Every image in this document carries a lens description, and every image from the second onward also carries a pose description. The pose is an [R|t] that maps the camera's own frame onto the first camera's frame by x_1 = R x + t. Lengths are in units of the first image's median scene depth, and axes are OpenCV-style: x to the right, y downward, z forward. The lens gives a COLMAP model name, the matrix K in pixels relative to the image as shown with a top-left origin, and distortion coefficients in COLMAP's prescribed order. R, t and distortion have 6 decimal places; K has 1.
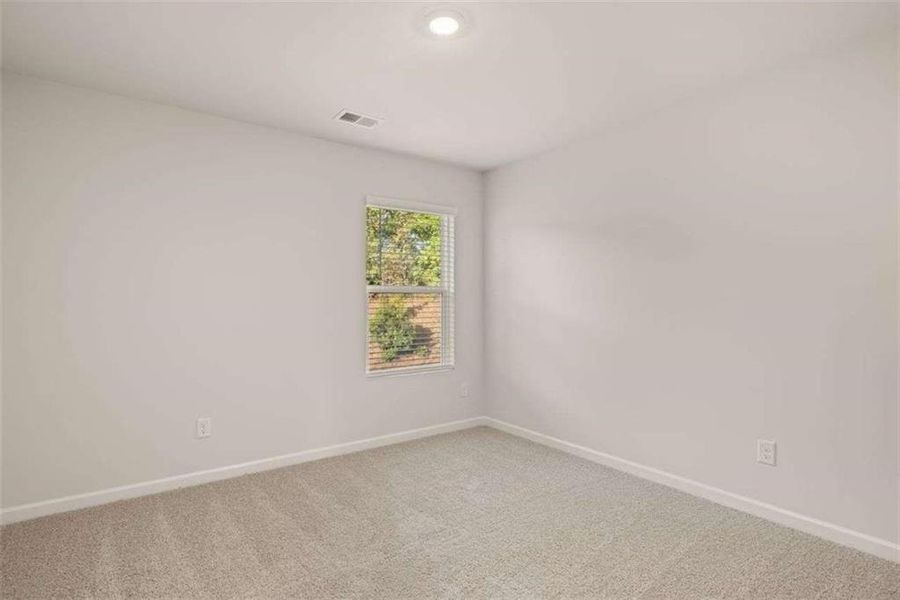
lens RADIAL K [[380.9, 0, 445.8], [0, 380.9, 297.4], [0, 0, 1]] dist [-0.001791, -0.000721]
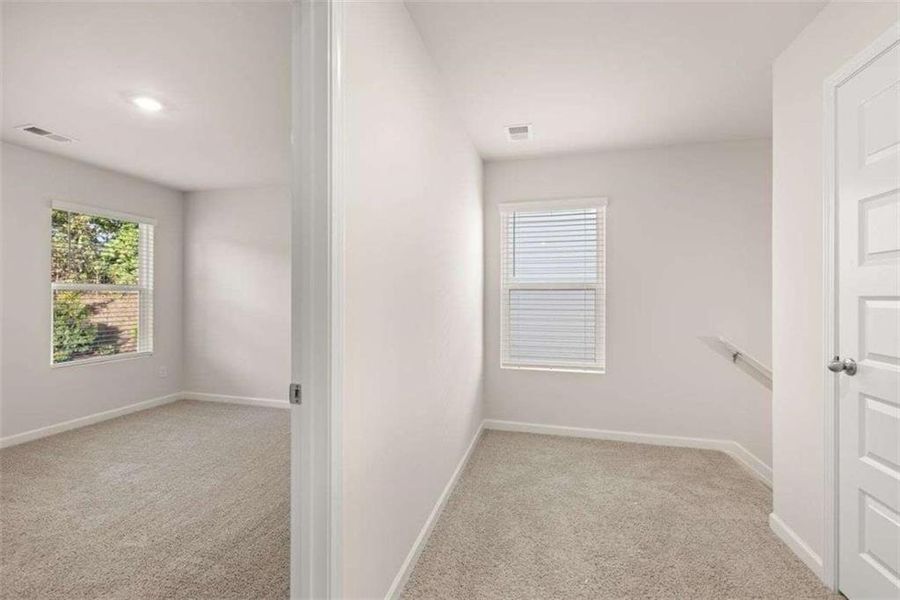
lens RADIAL K [[380.9, 0, 445.8], [0, 380.9, 297.4], [0, 0, 1]] dist [-0.001791, -0.000721]
pose [[0.770685, 0.004088, 0.637203, -0.015993], [-0.008518, 0.999956, 0.003887, -0.001677], [-0.637160, -0.008423, 0.770686, -0.259908]]
